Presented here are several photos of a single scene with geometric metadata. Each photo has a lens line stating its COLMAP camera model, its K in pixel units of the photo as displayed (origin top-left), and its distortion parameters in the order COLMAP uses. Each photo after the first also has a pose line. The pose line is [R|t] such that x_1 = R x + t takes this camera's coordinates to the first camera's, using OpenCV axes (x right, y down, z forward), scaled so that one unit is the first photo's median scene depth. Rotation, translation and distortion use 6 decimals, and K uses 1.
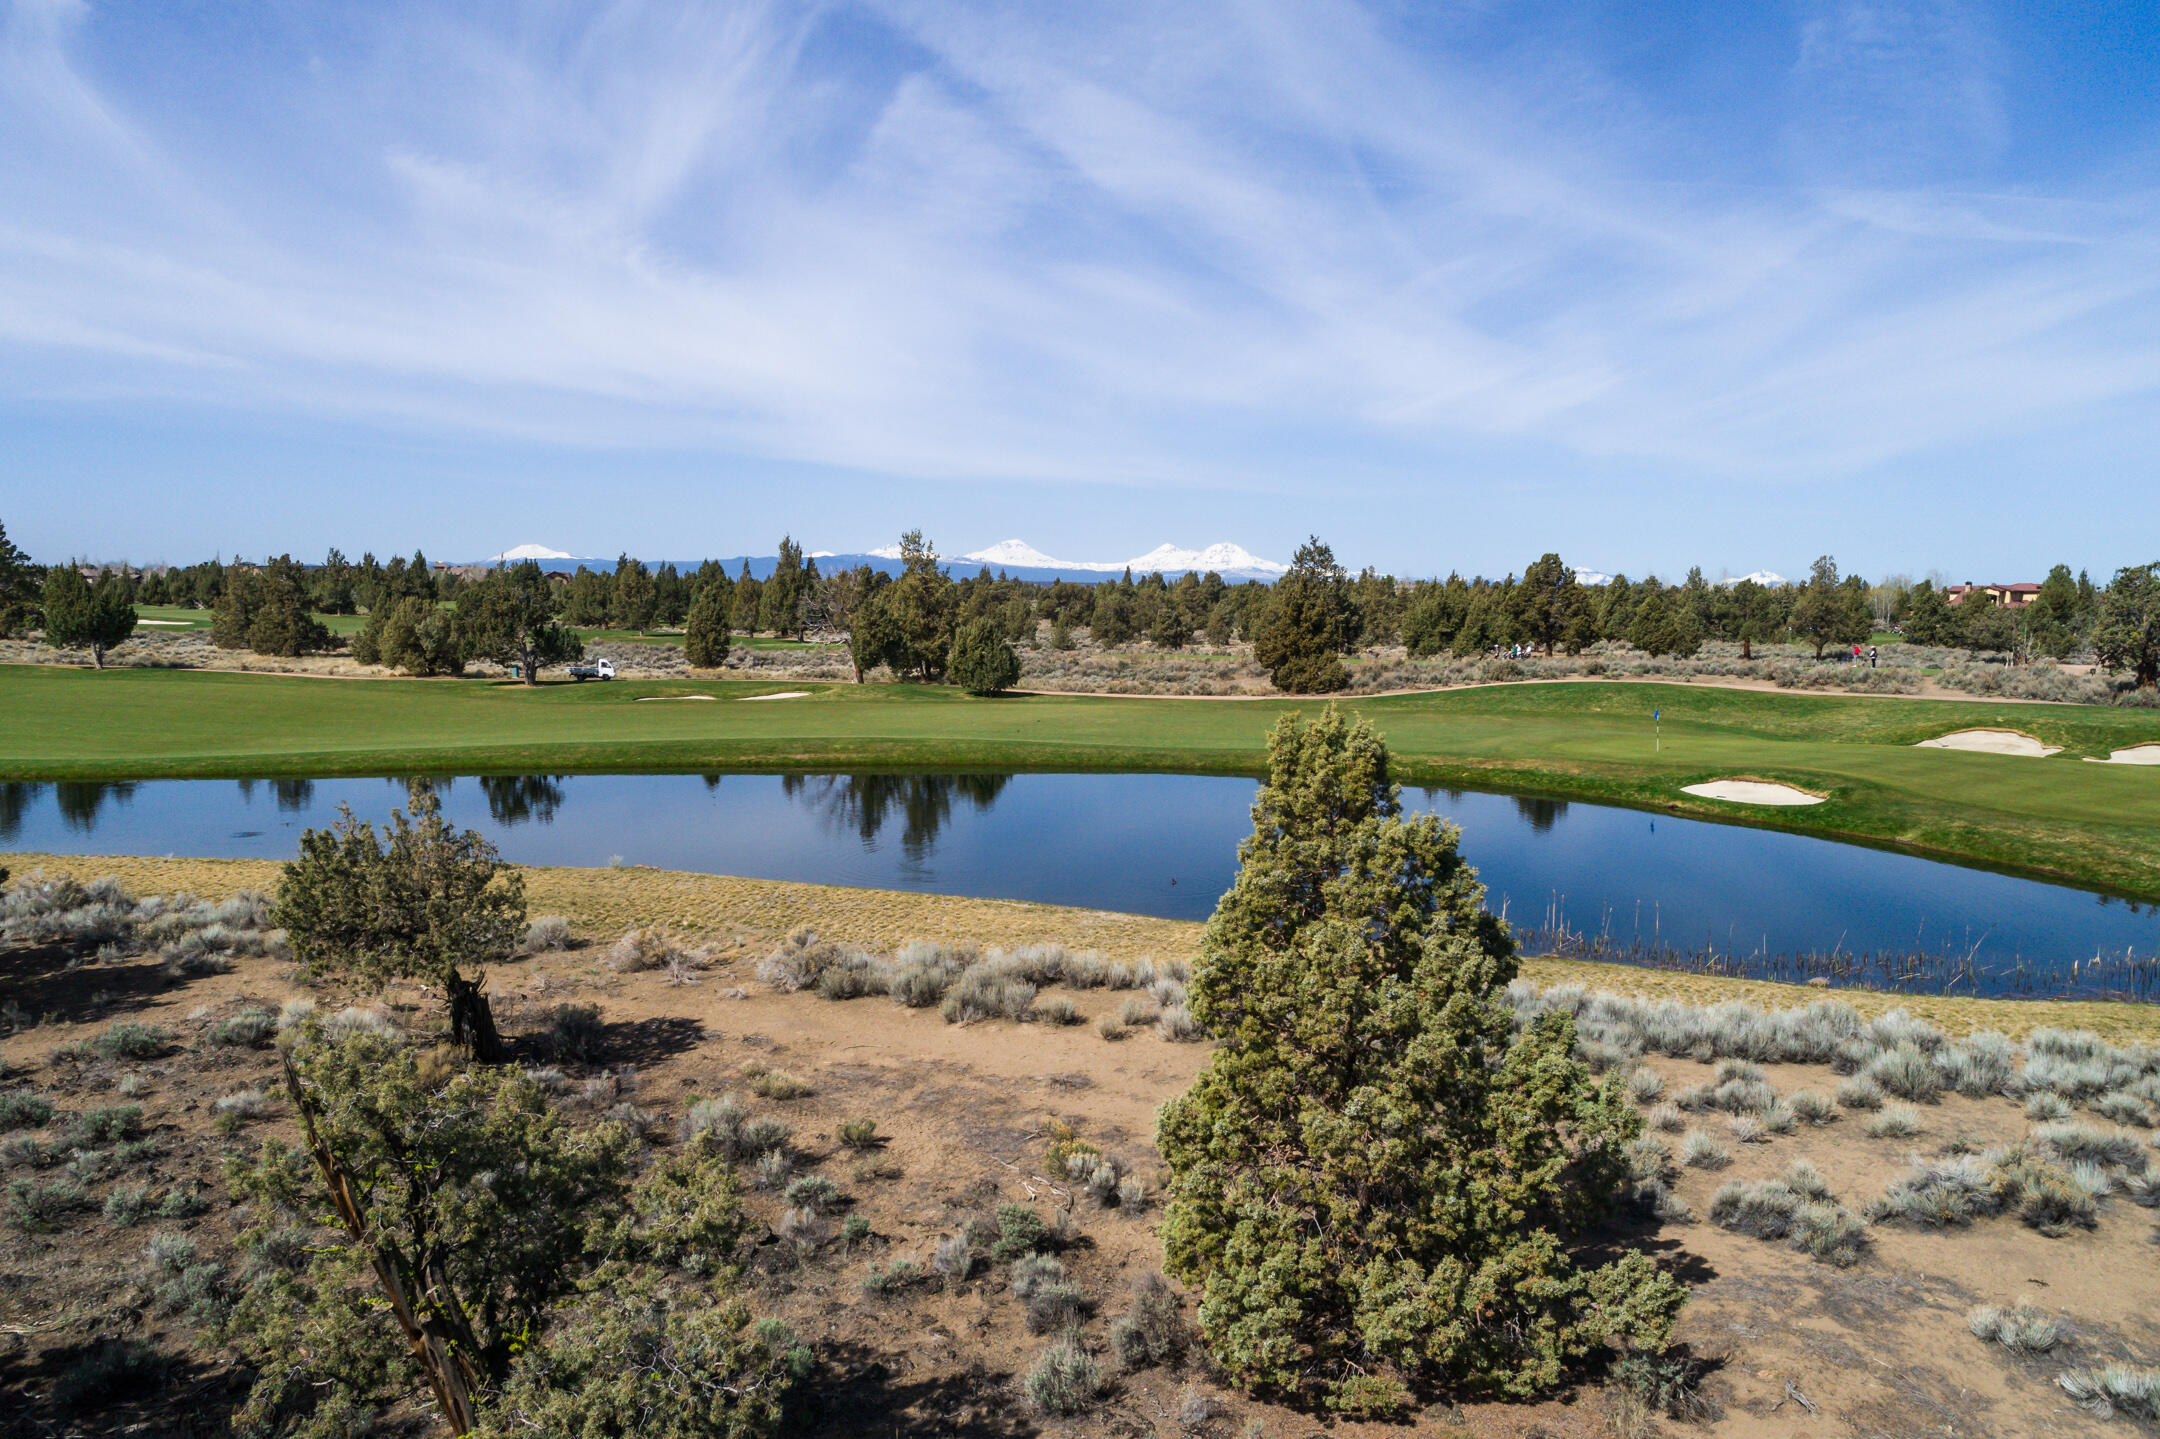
lens RADIAL K [[1444.1, 0, 1081.1], [0, 1444.1, 748.5], [0, 0, 1]] dist [-0.005506, 0.006512]
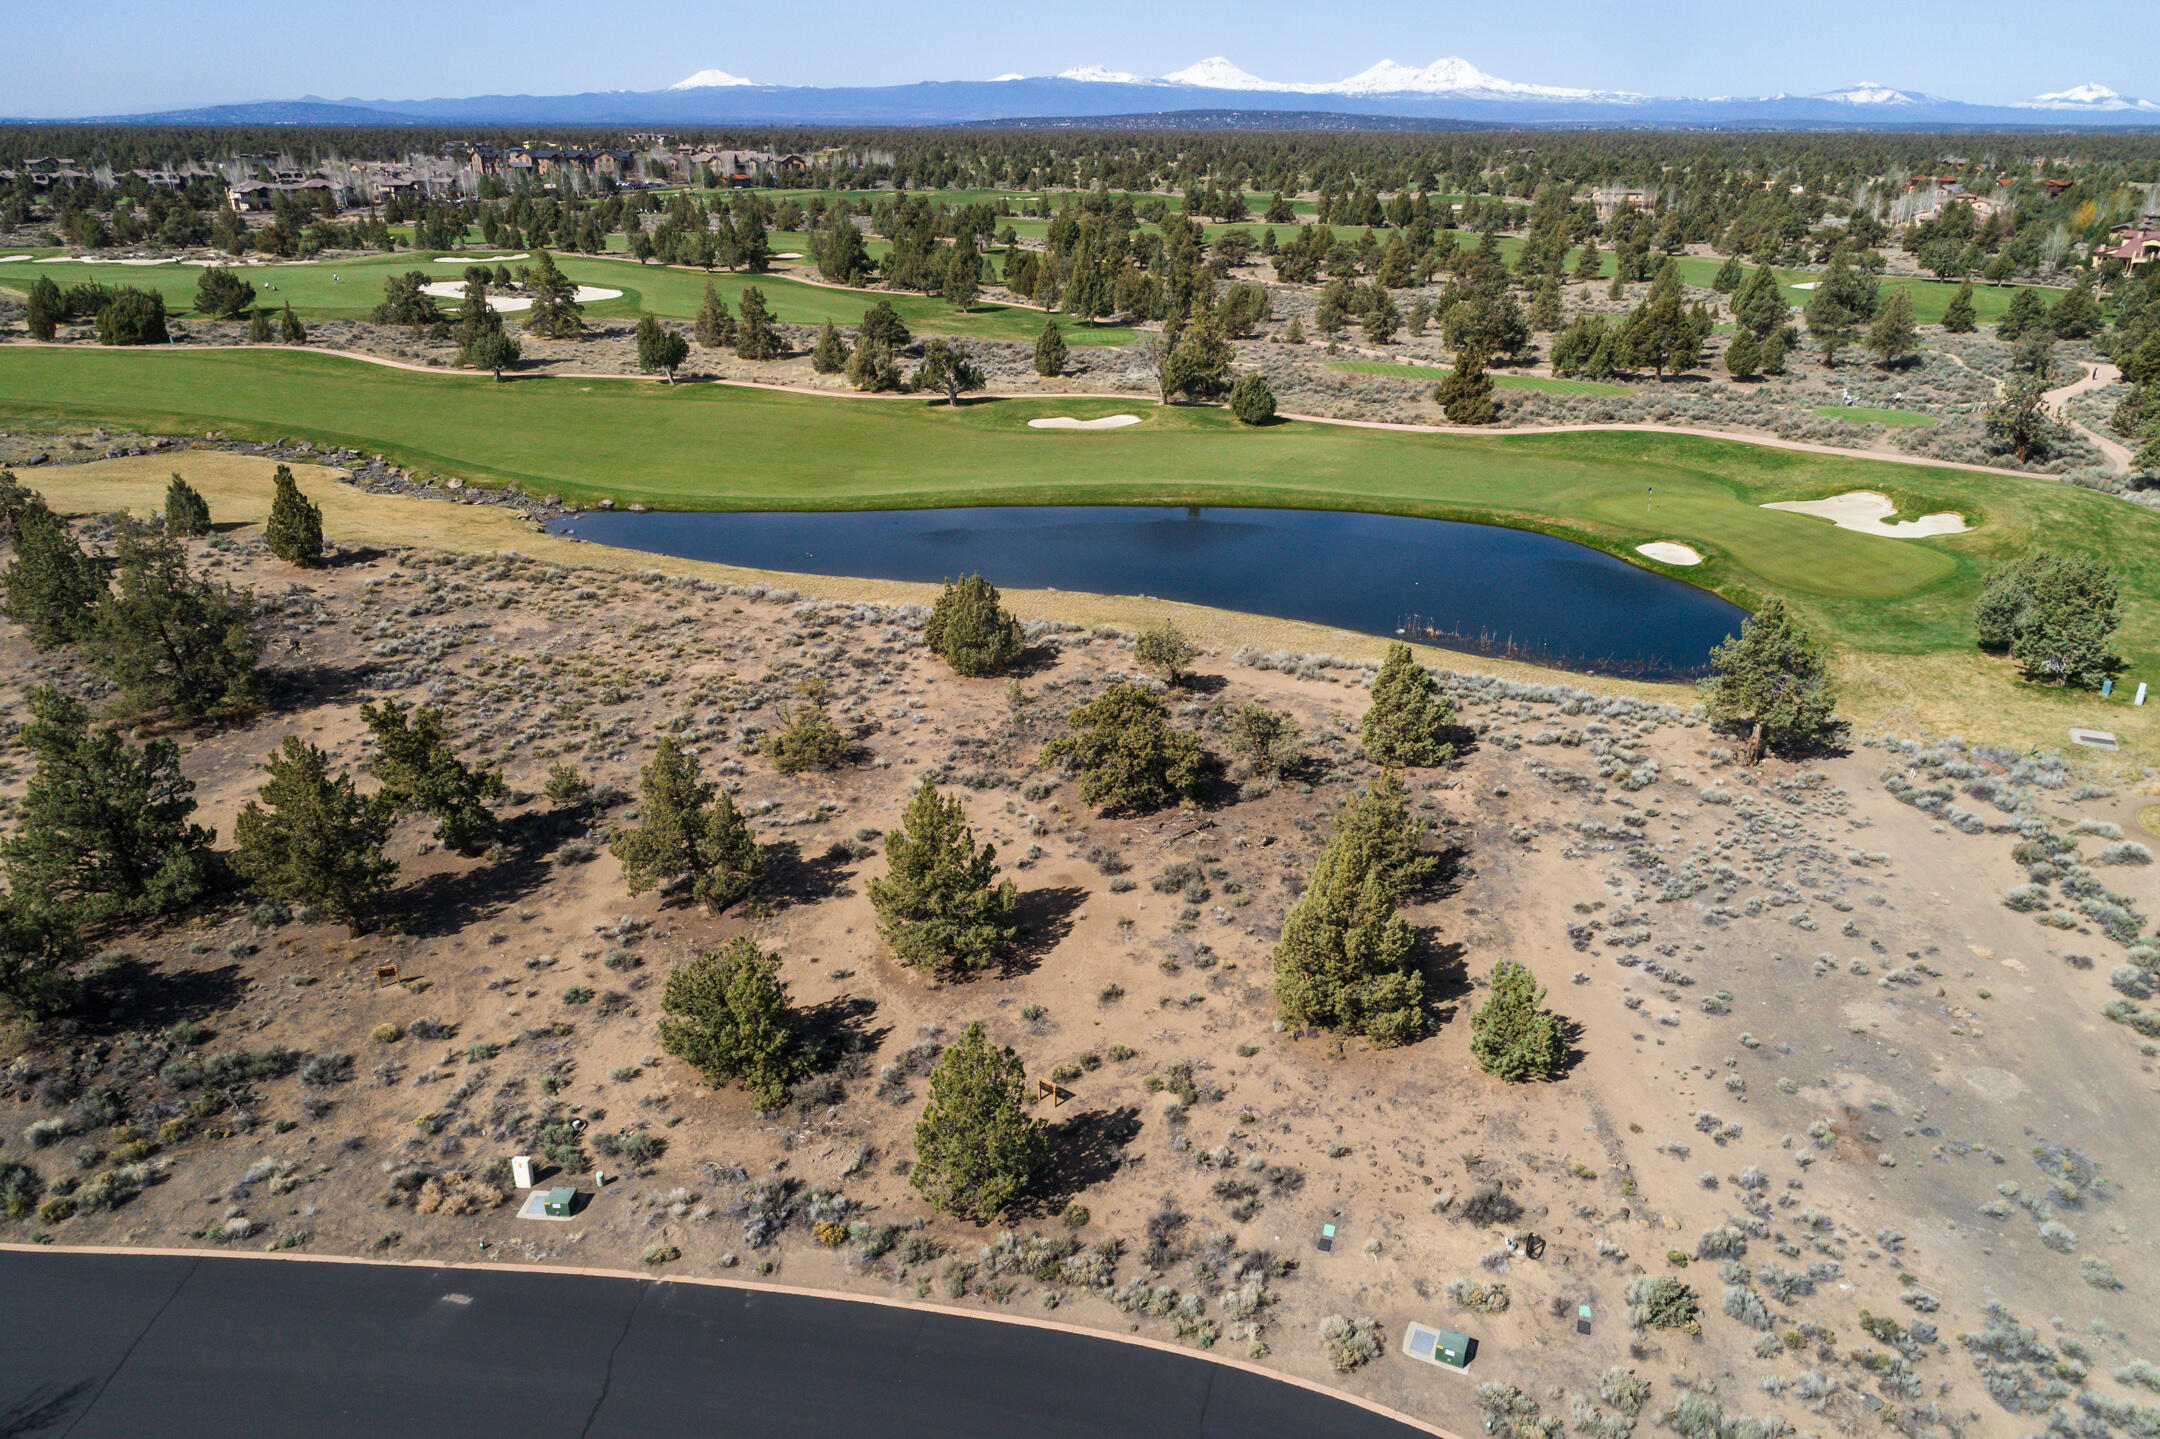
lens RADIAL K [[1447.7, 0, 1081.3], [0, 1447.7, 722.4], [0, 0, 1]] dist [-0.008437, 0.010446]
pose [[0.991405, 0.042352, -0.123785, -0.044968], [-0.005347, 0.958480, 0.285110, -0.178746], [0.130721, -0.281998, 0.950468, -0.610251]]
